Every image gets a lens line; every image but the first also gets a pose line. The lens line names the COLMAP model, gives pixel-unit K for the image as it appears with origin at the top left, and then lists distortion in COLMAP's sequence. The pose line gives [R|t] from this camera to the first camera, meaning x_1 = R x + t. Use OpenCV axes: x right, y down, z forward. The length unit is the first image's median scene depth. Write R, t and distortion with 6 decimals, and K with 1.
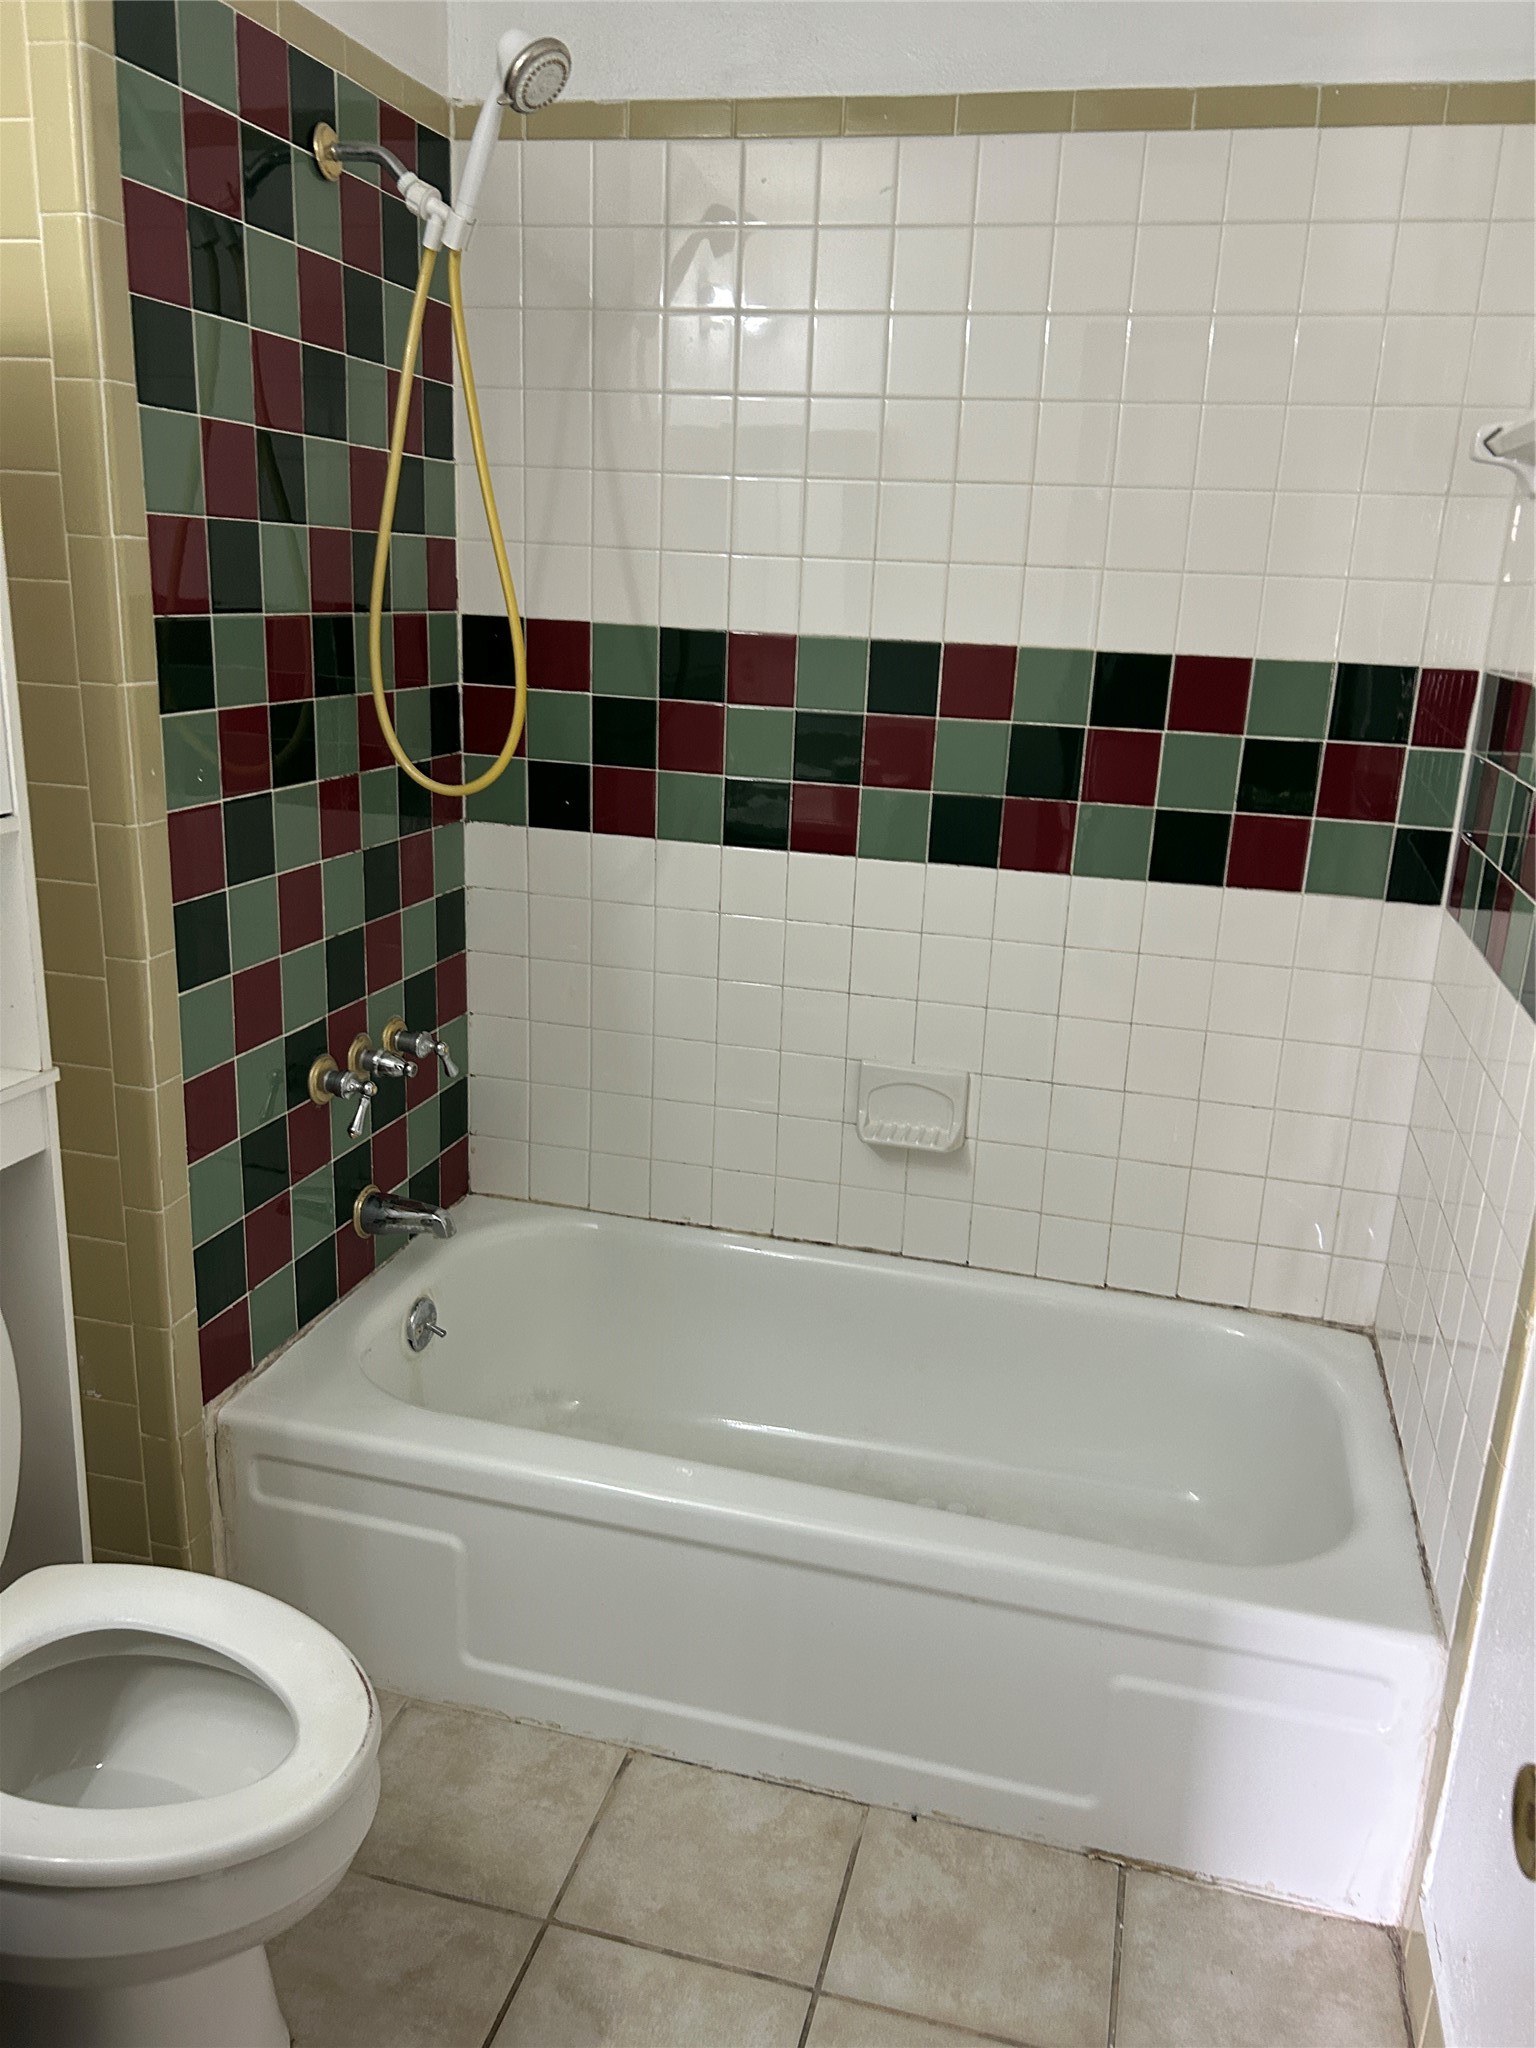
lens RADIAL K [[1549.6, 0, 778.8], [0, 1549.6, 1009.1], [0, 0, 1]] dist [0.047032, -0.047134]
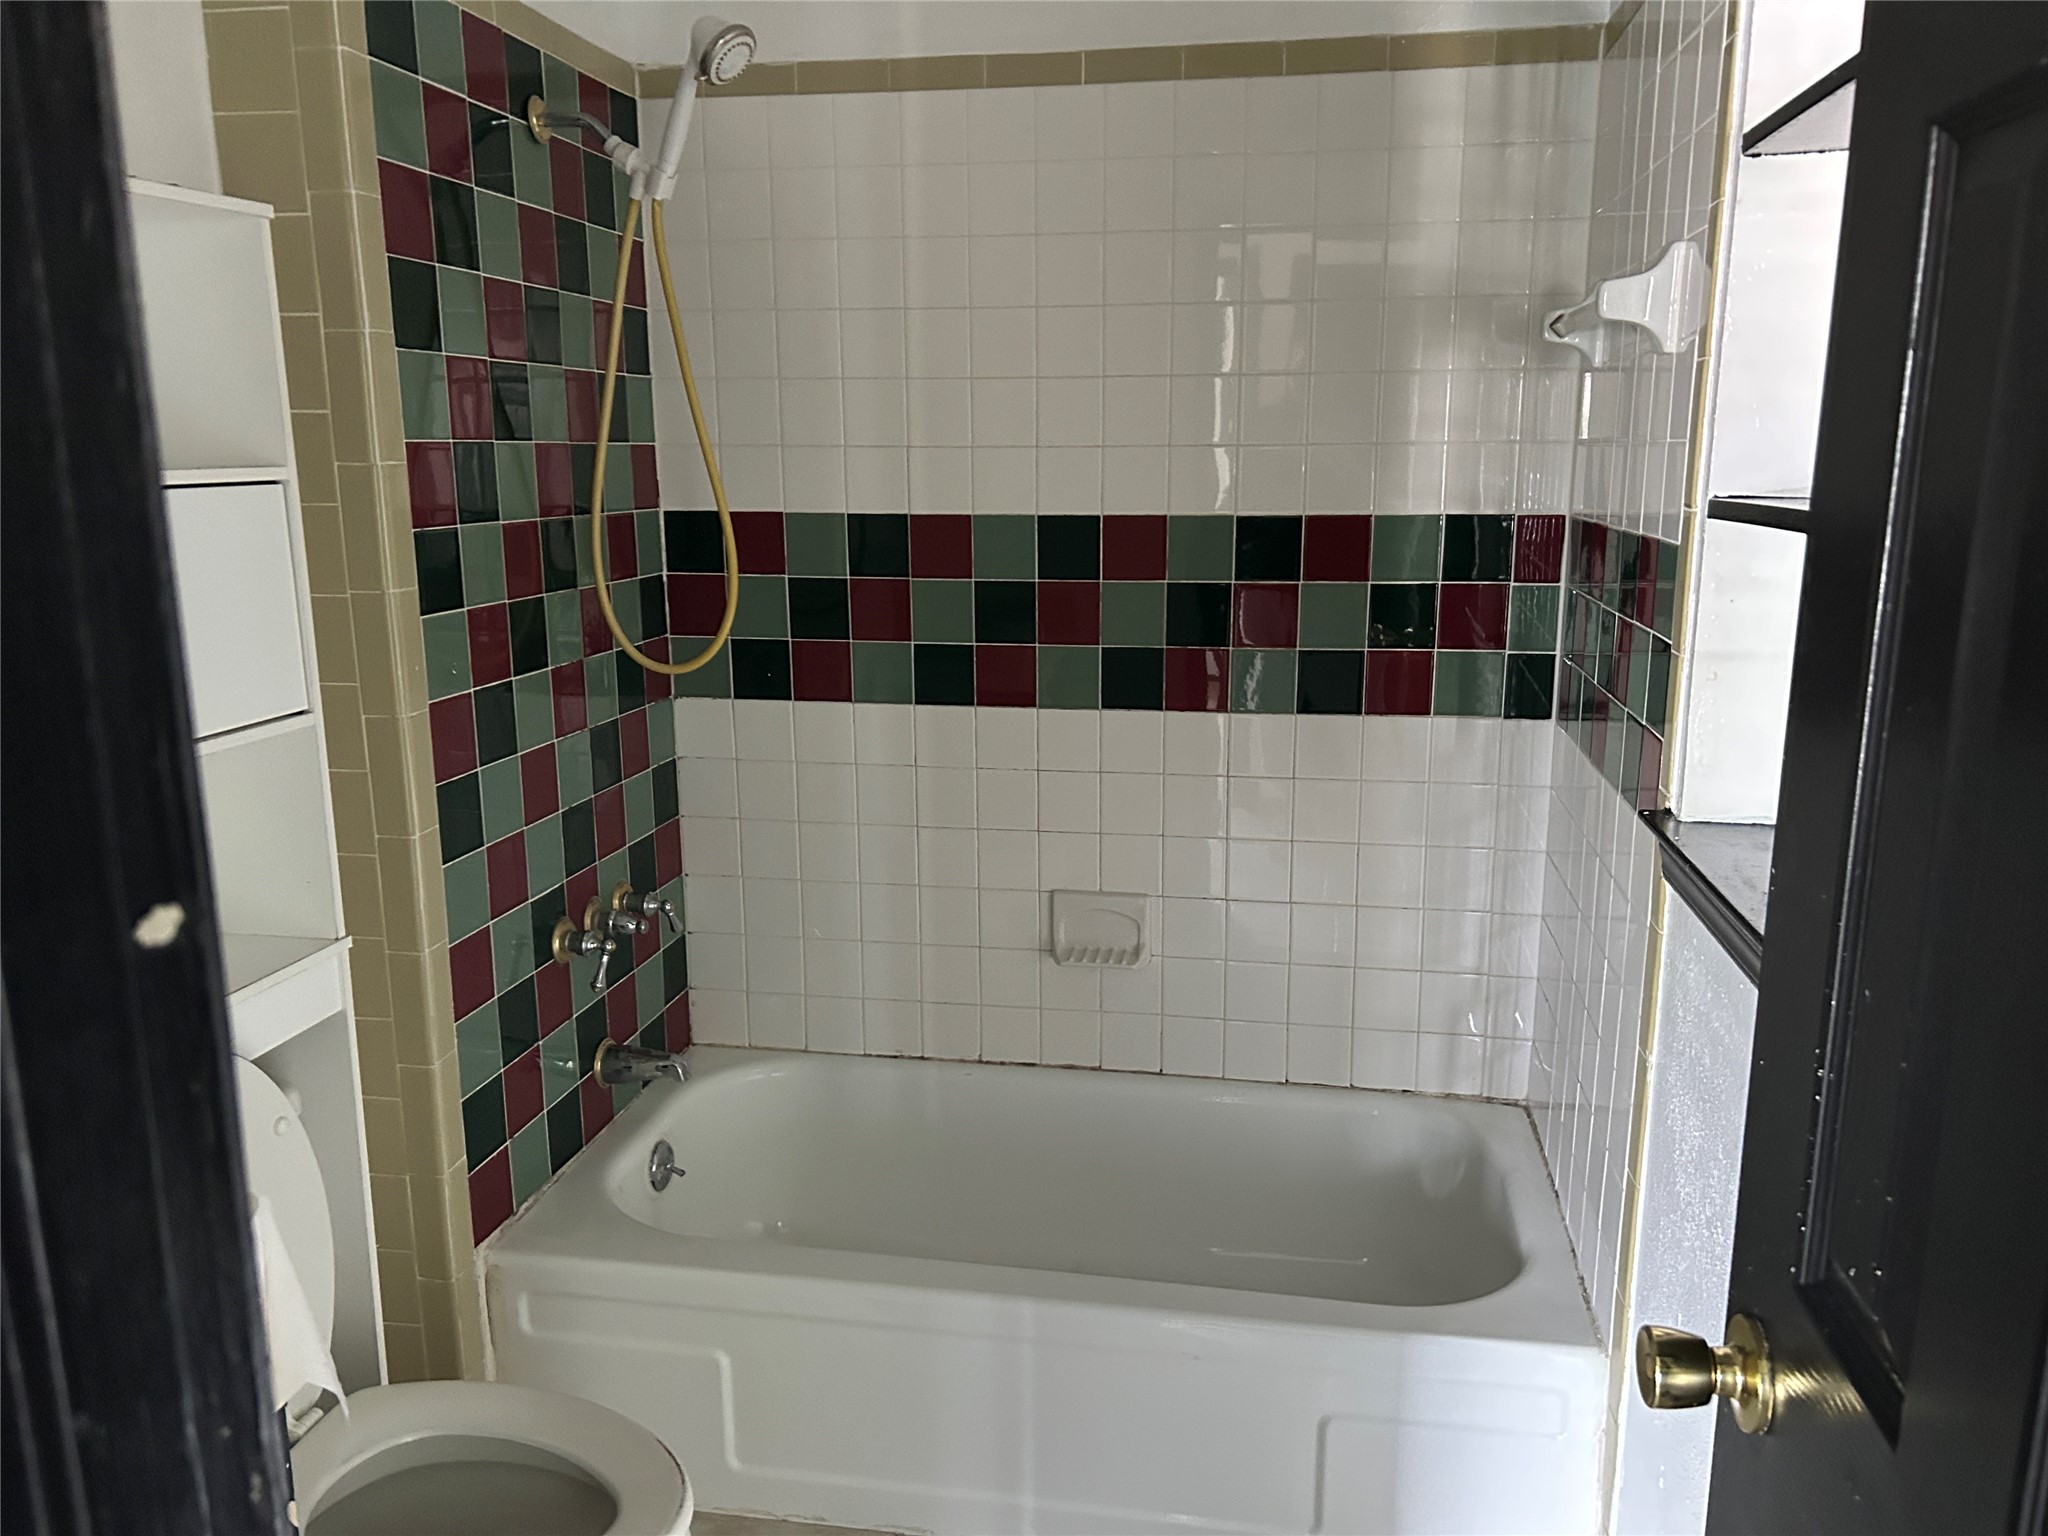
lens RADIAL K [[1549.6, 0, 1033.1], [0, 1549.6, 772.9], [0, 0, 1]] dist [0.047032, -0.047134]
pose [[0.995597, -0.063214, 0.069220, -0.037690], [0.067508, 0.995818, -0.061556, 0.018902], [-0.065039, 0.065958, 0.995701, -0.117778]]
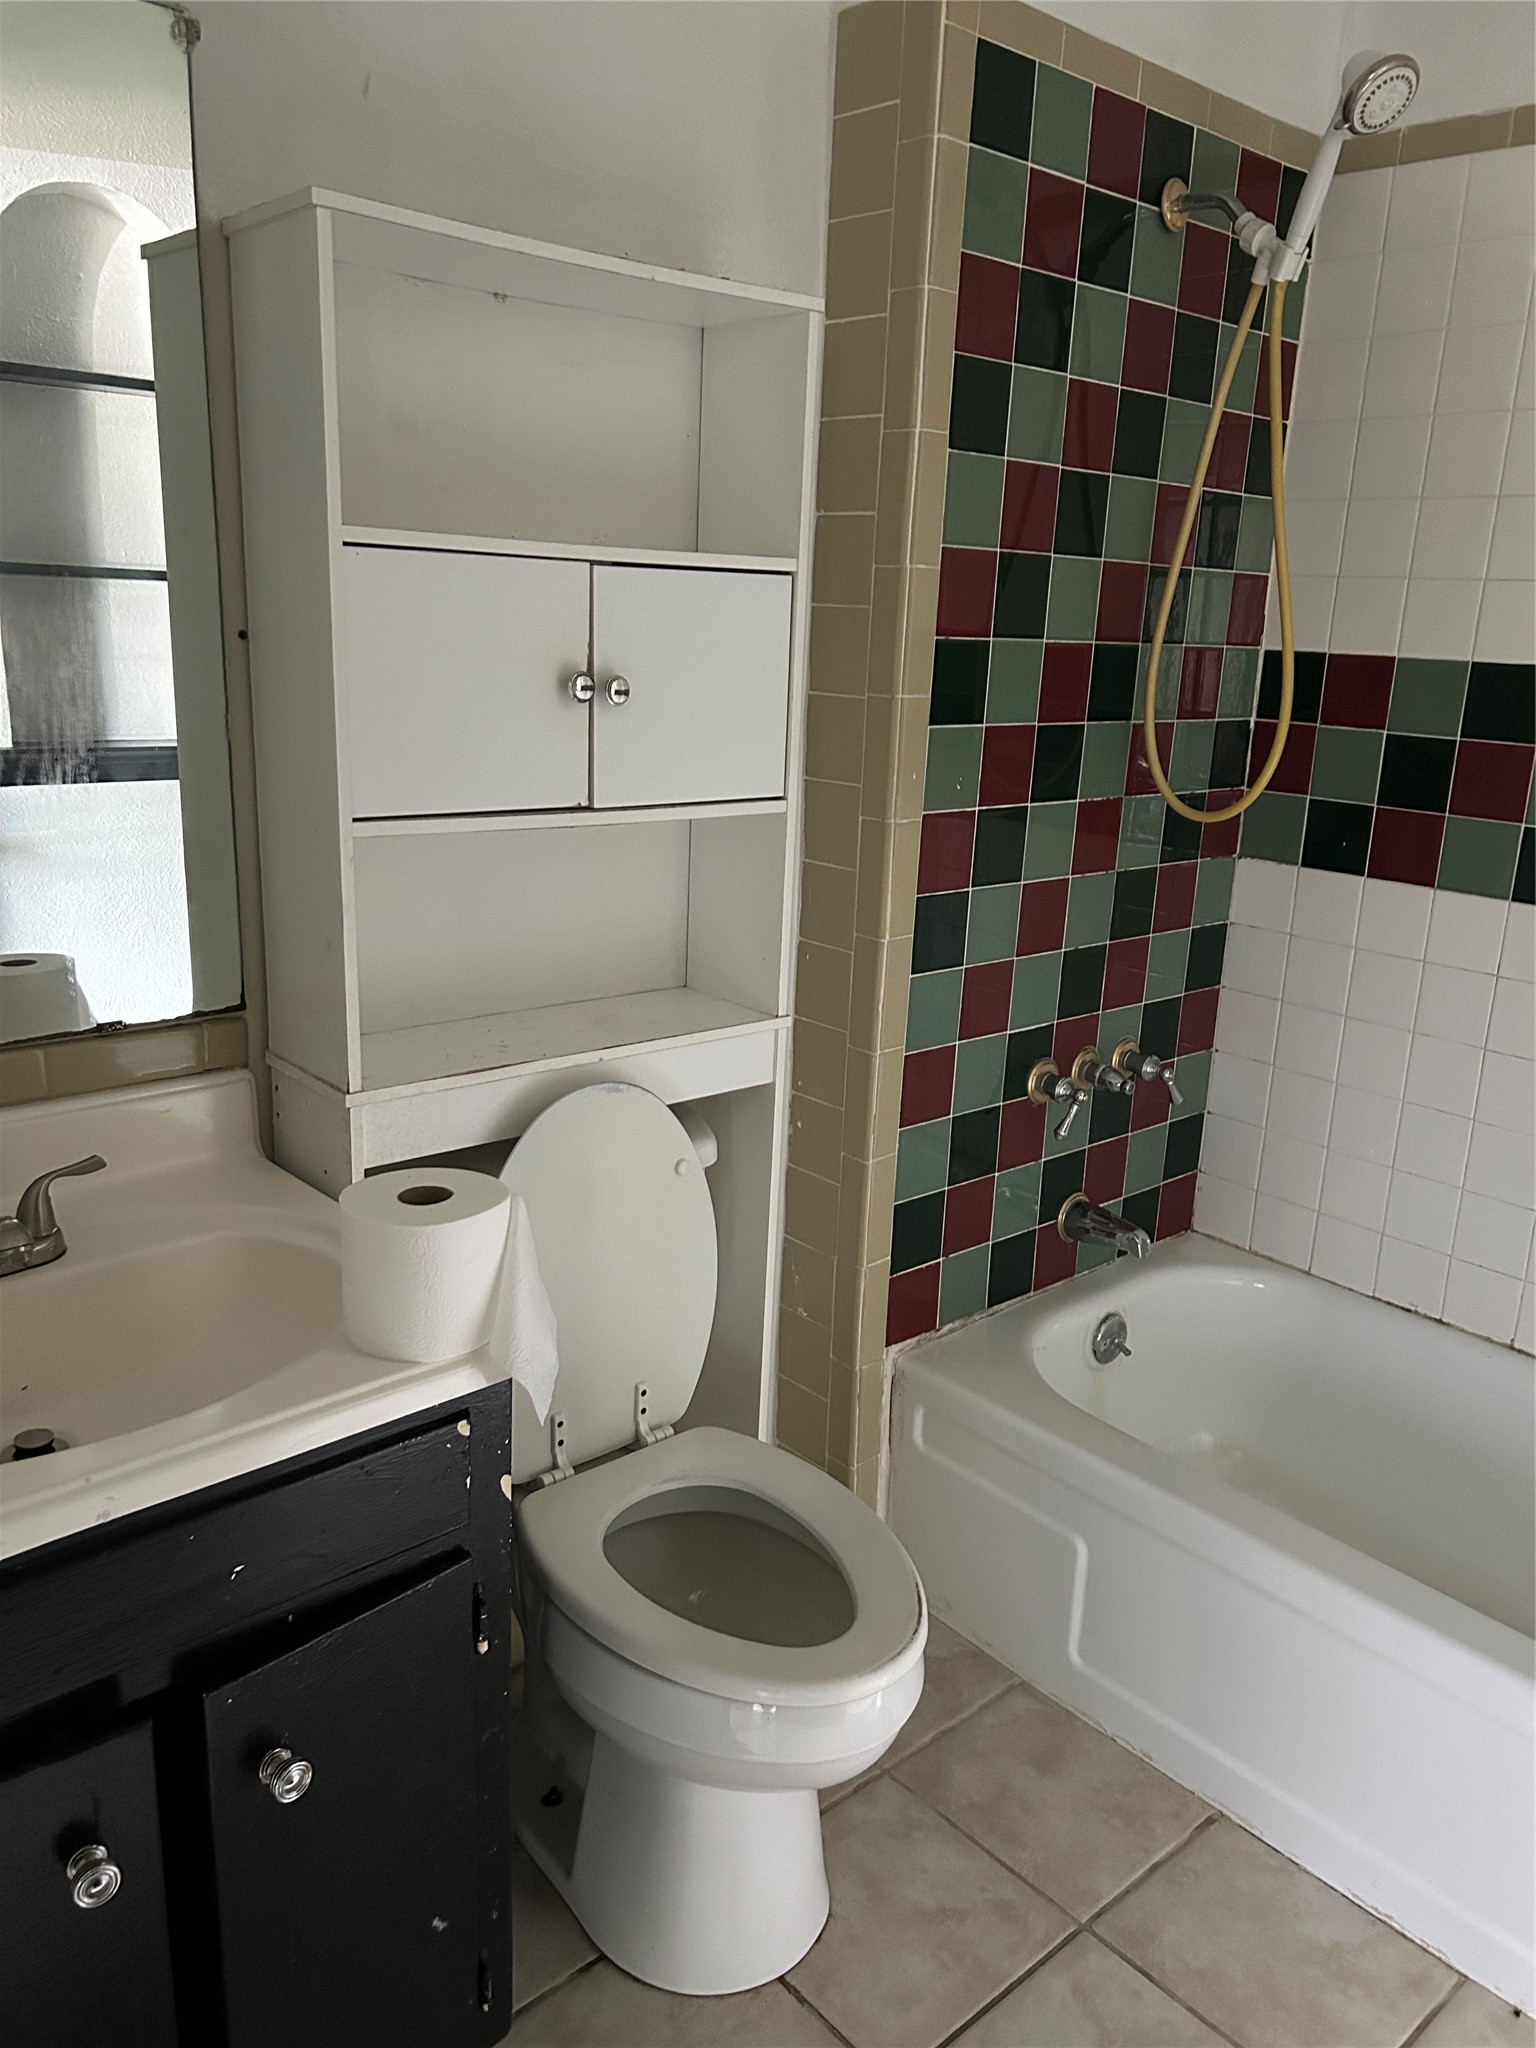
lens RADIAL K [[1549.6, 0, 761.4], [0, 1549.6, 1037.5], [0, 0, 1]] dist [0.047032, -0.047134]
pose [[0.831916, 0.139858, -0.536987, 0.118400], [-0.156304, 0.987594, 0.015067, 0.031891], [0.532433, 0.071399, 0.843456, 0.003134]]
